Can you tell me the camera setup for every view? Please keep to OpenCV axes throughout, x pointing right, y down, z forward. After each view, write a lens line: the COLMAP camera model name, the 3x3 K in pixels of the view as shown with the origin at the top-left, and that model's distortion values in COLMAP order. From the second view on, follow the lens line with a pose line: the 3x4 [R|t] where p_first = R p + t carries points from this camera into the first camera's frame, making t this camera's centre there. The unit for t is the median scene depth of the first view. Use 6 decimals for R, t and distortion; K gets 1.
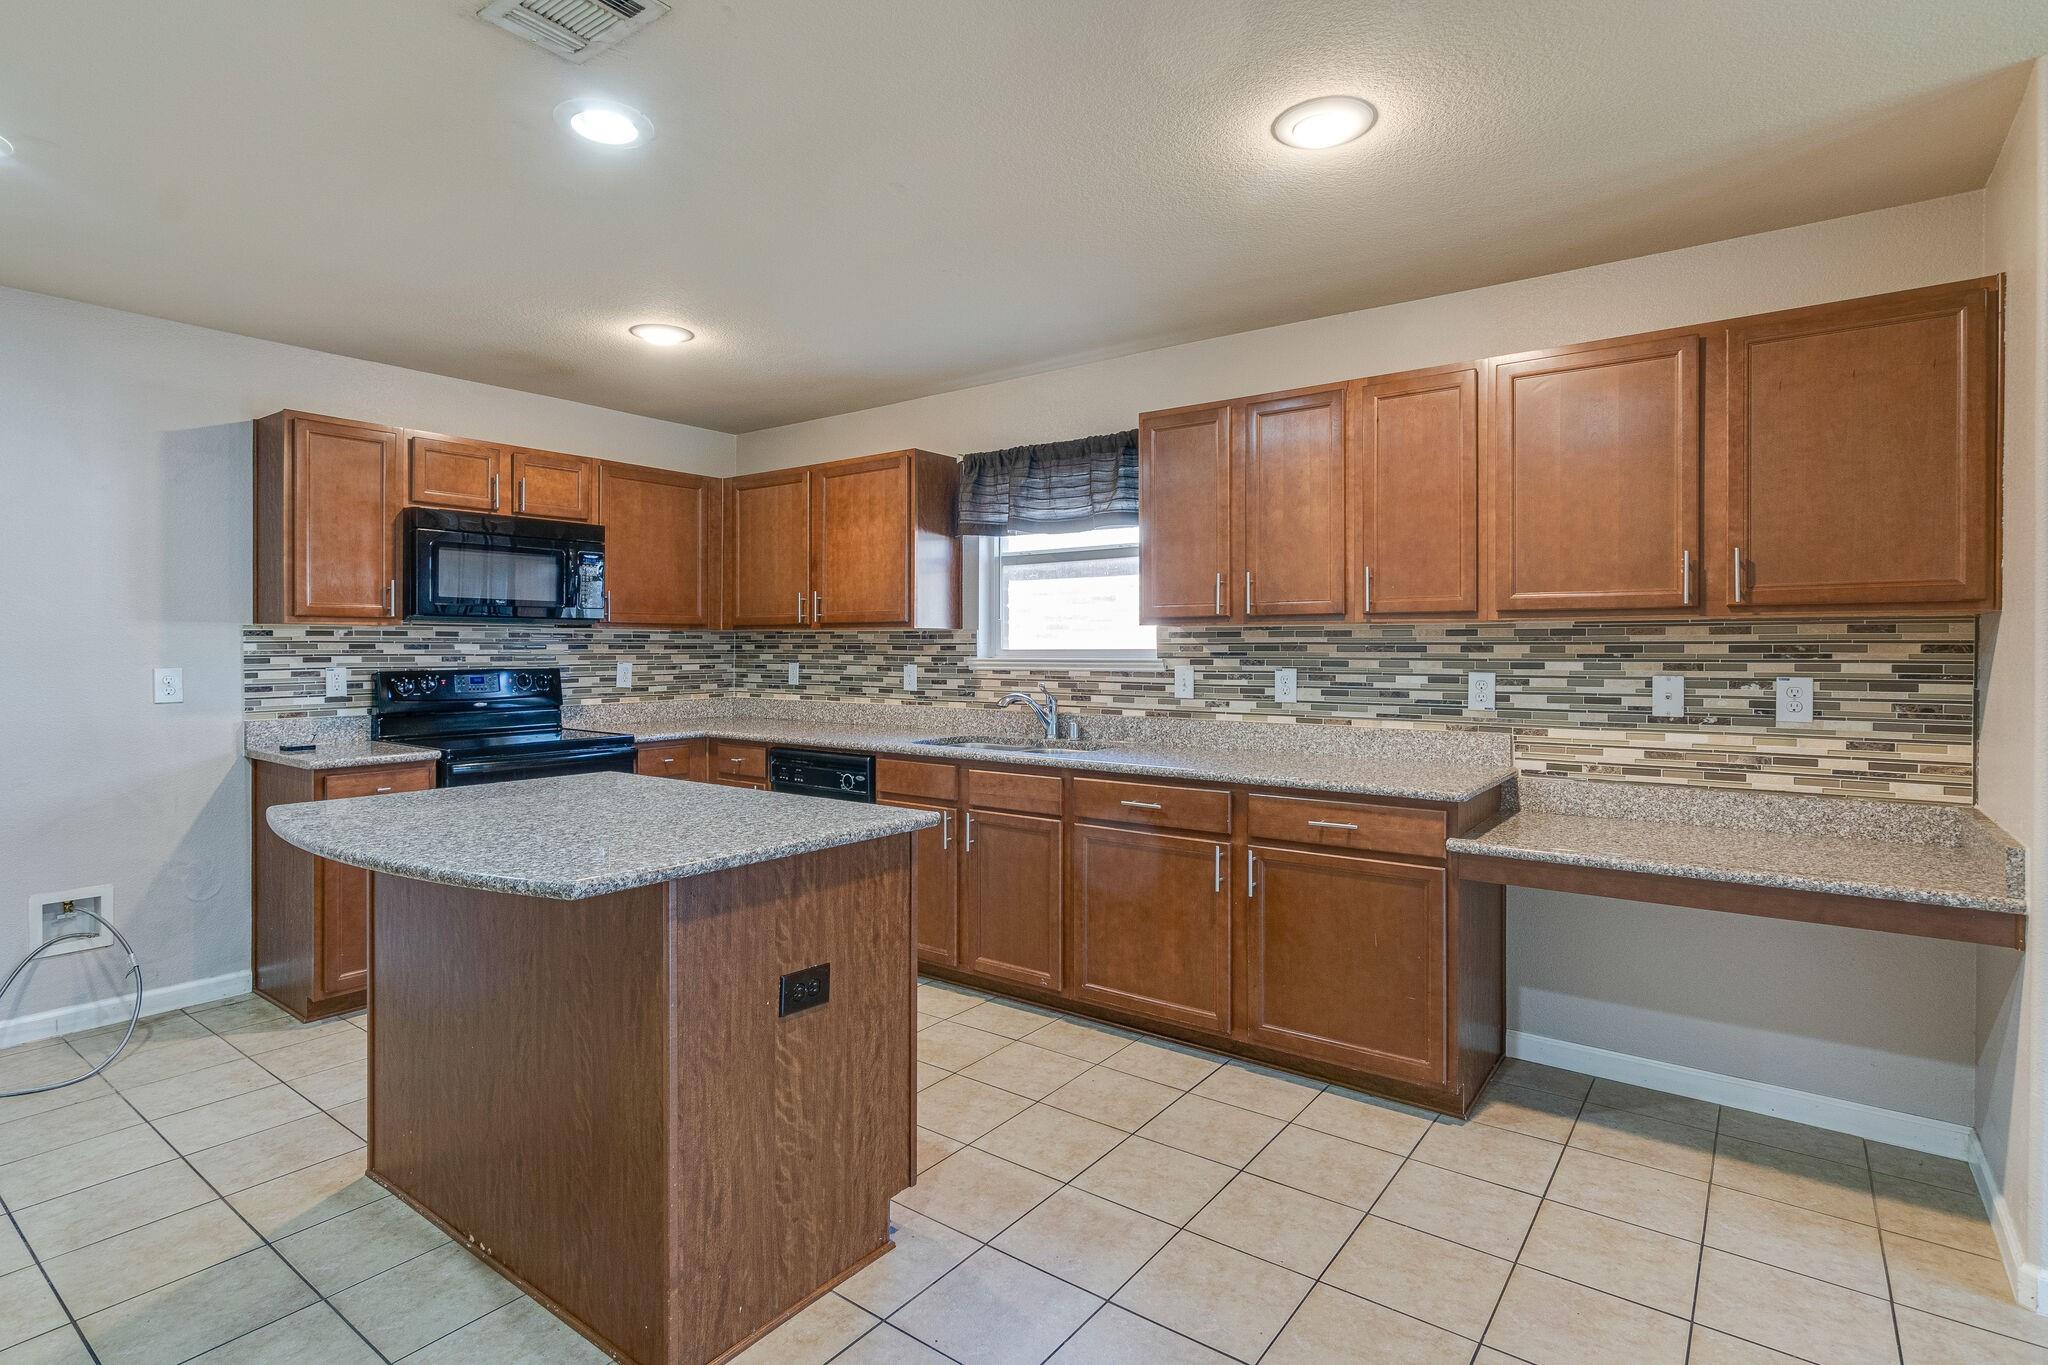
lens RADIAL K [[982.7, 0, 1000.0], [0, 982.7, 654.0], [0, 0, 1]] dist [0.002842, -0.000813]
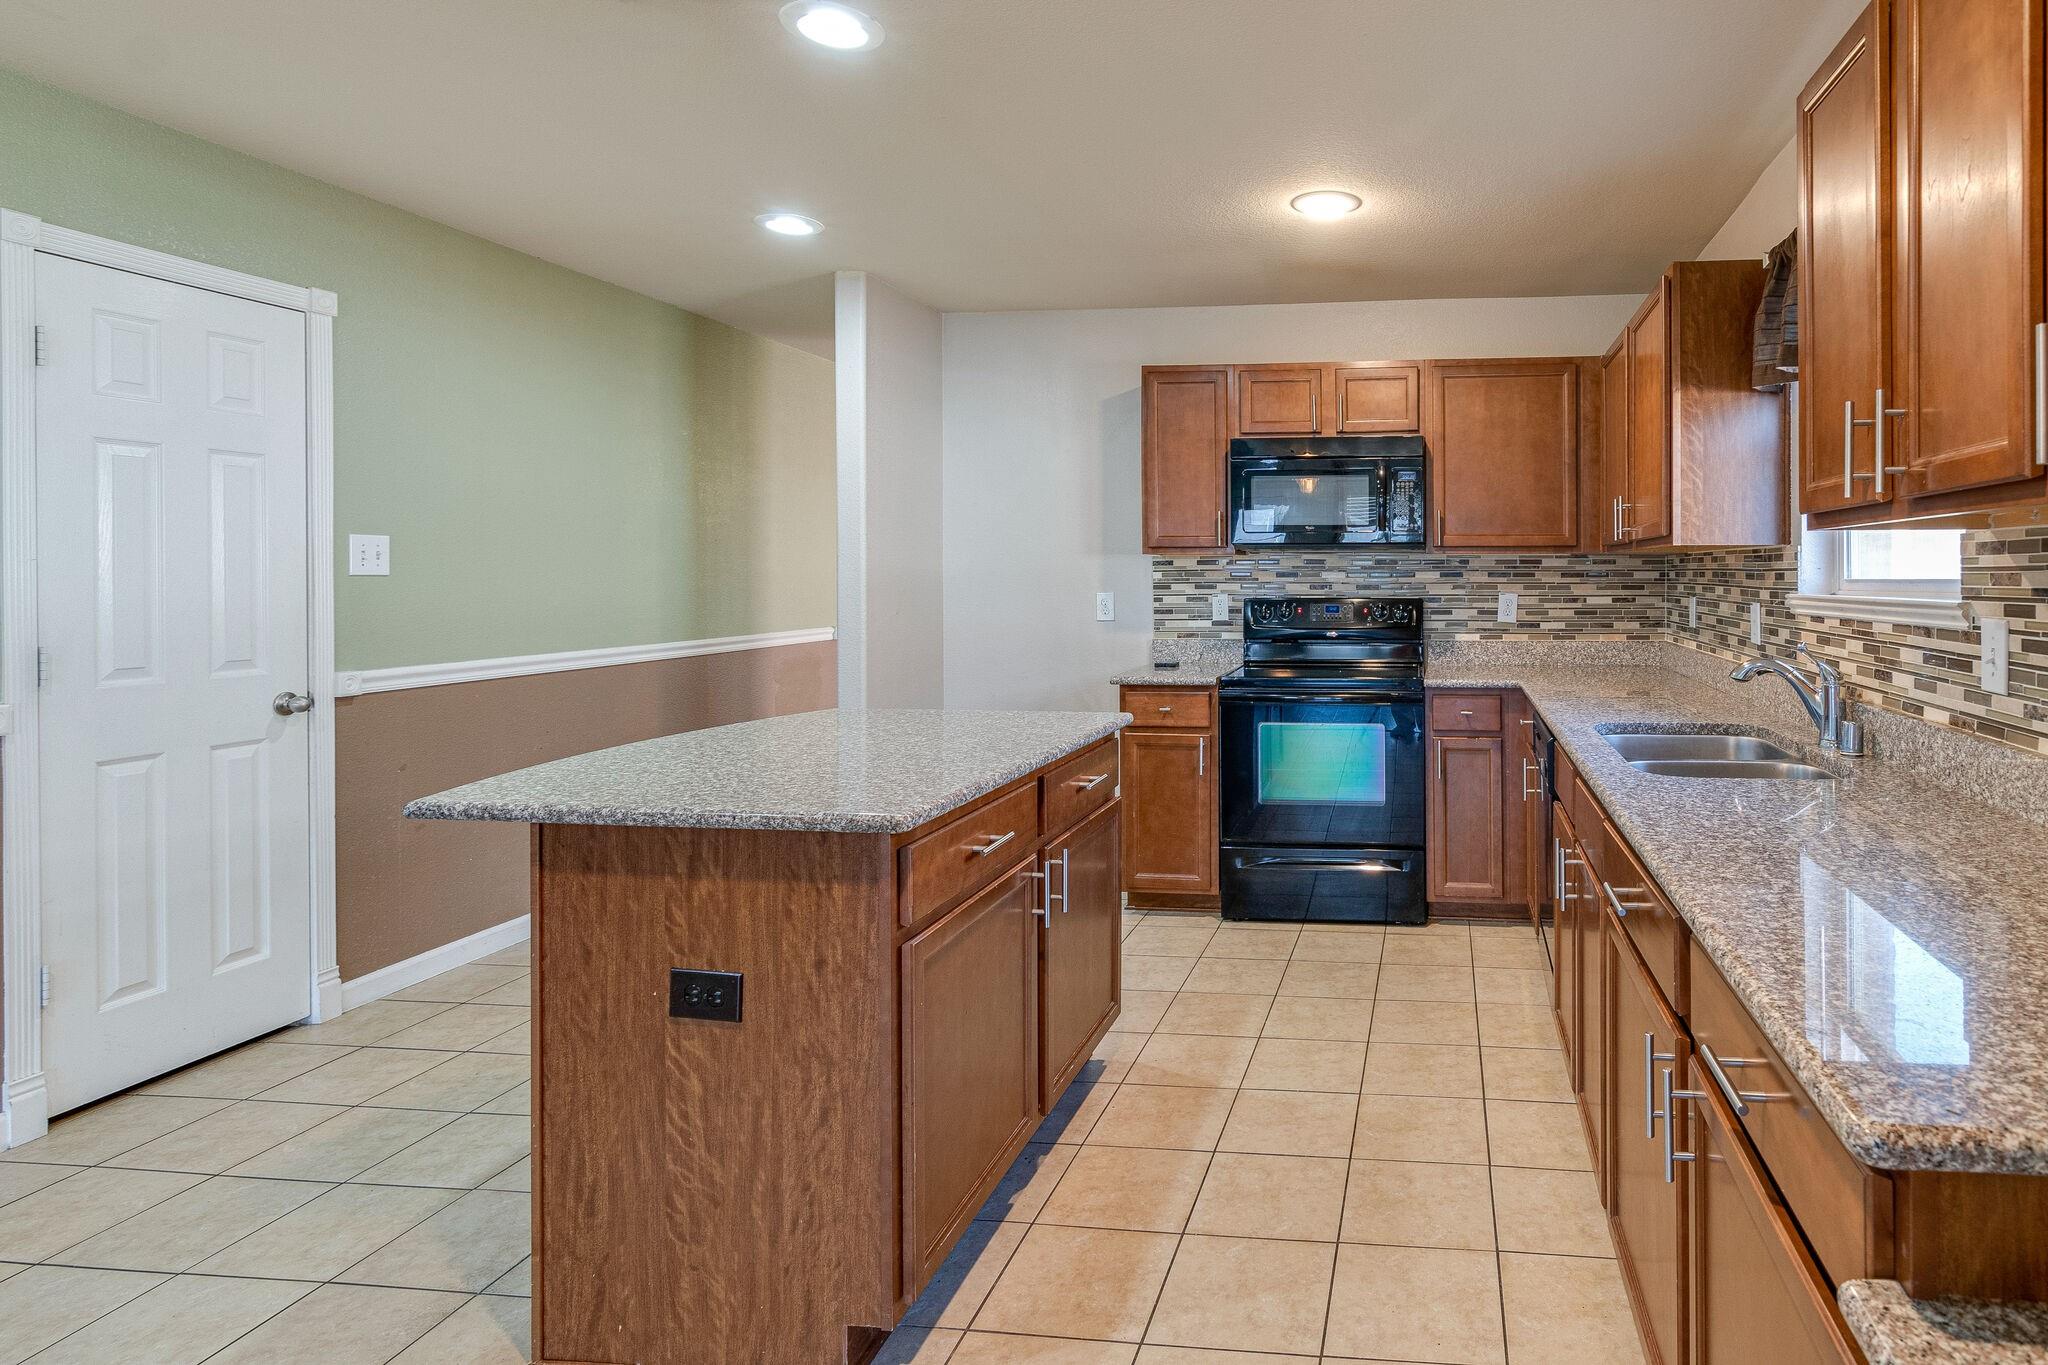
lens RADIAL K [[1084.5, 0, 1356.6], [0, 1084.5, 578.9], [0, 0, 1]] dist [-0.001683, -0.000090]
pose [[0.540118, 0.003179, -0.841583, 0.445919], [-0.005180, 0.999986, 0.000453, -0.004363], [0.841573, 0.004114, 0.540128, 0.506069]]
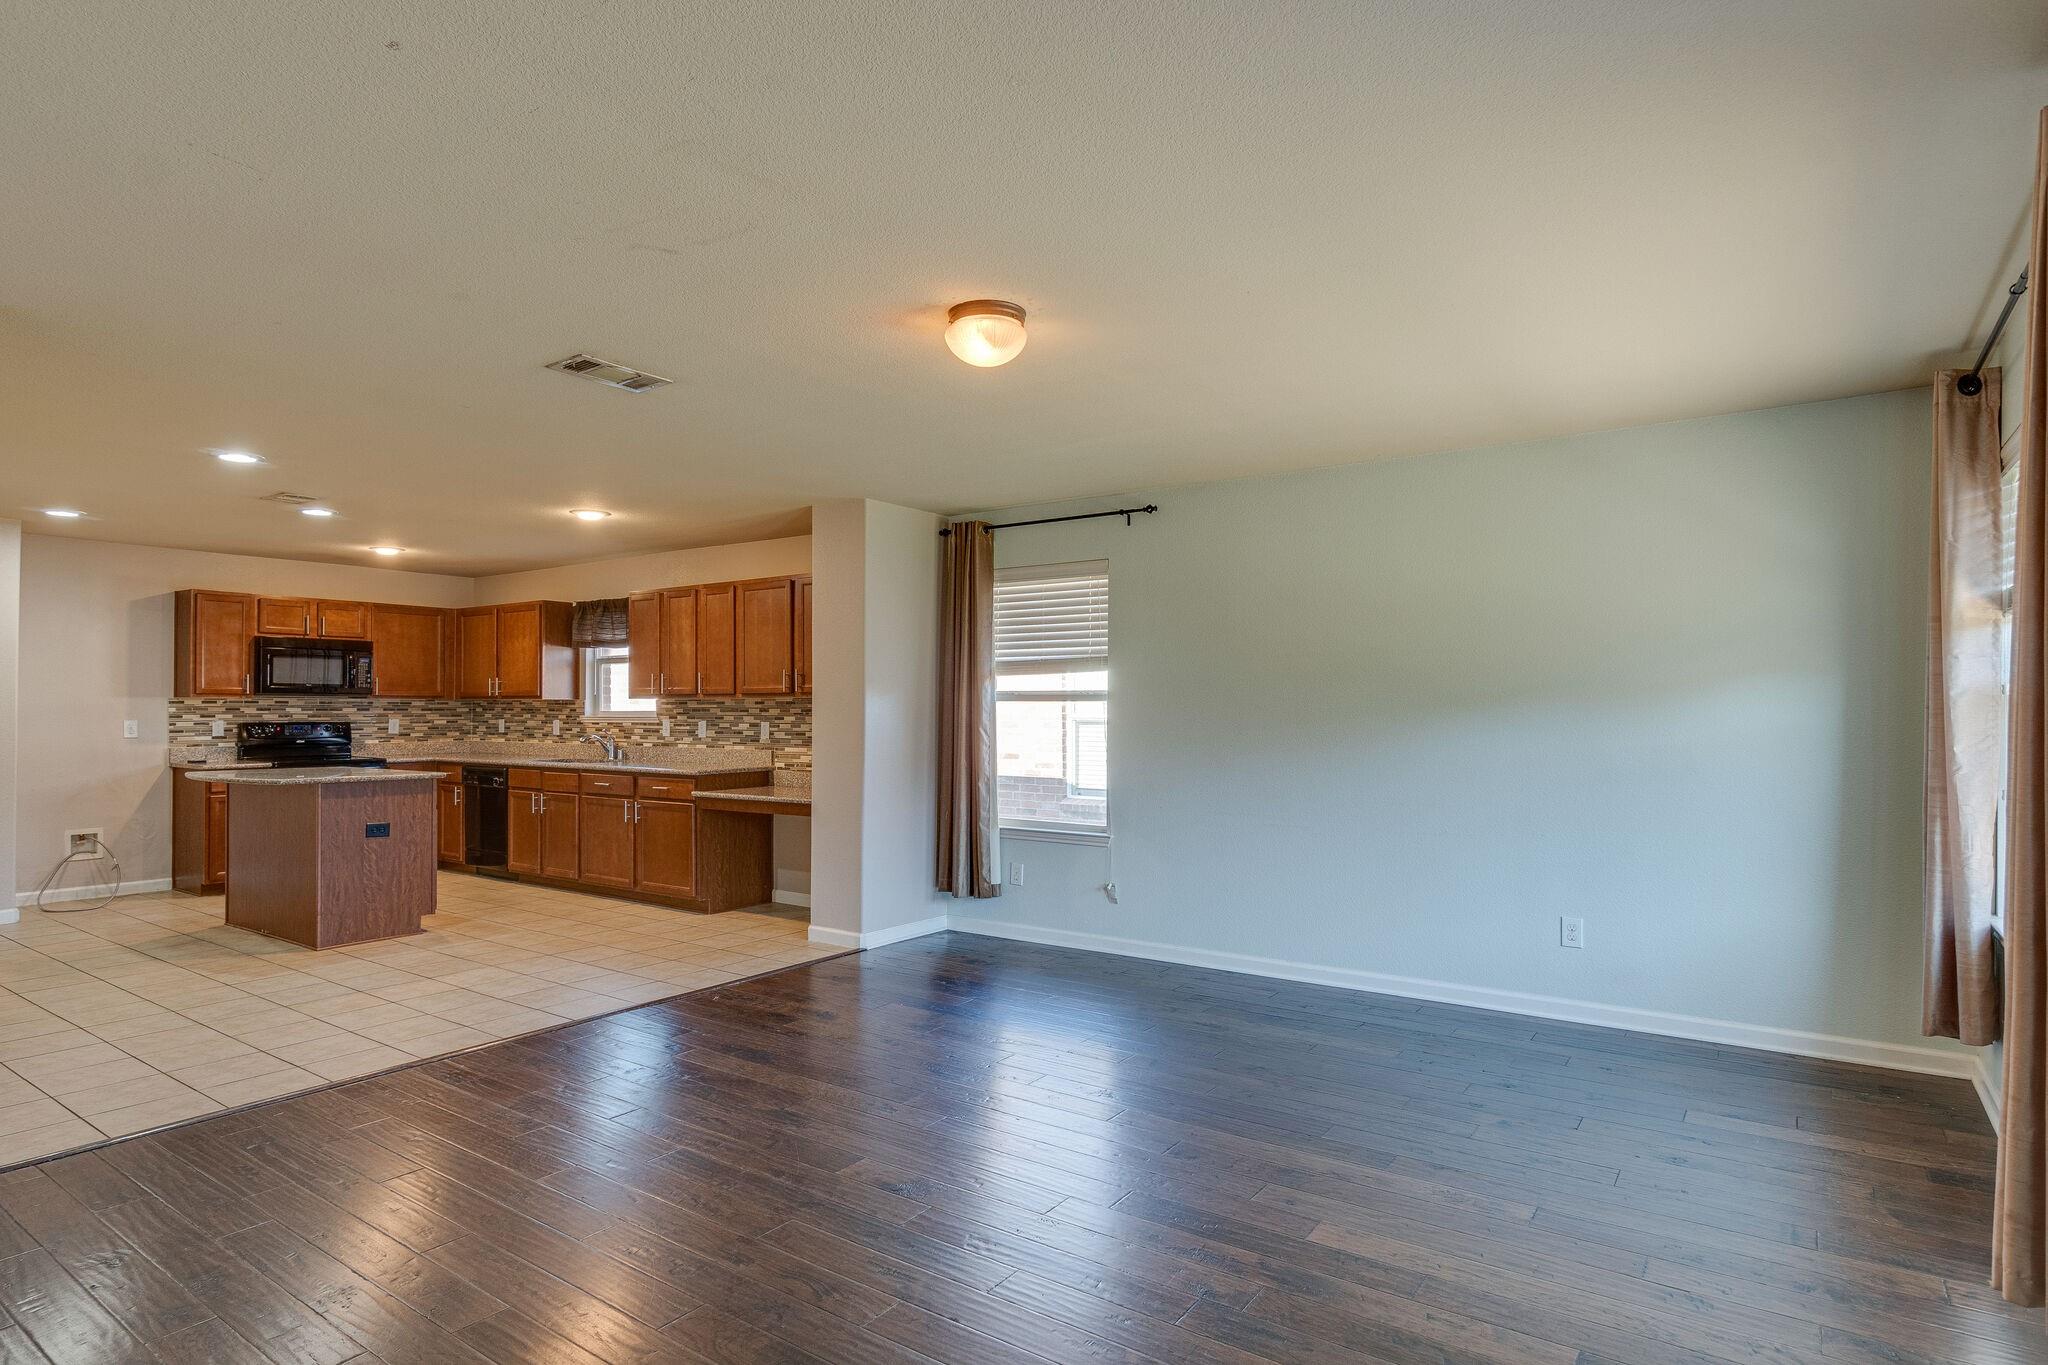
lens RADIAL K [[1051.5, 0, 980.3], [0, 1051.5, 703.9], [0, 0, 1]] dist [0.002183, -0.004963]
pose [[0.999720, 0.000486, 0.023639, 0.760327], [-0.000197, 0.999925, -0.012211, 0.006569], [-0.023643, 0.012202, 0.999646, -1.079417]]
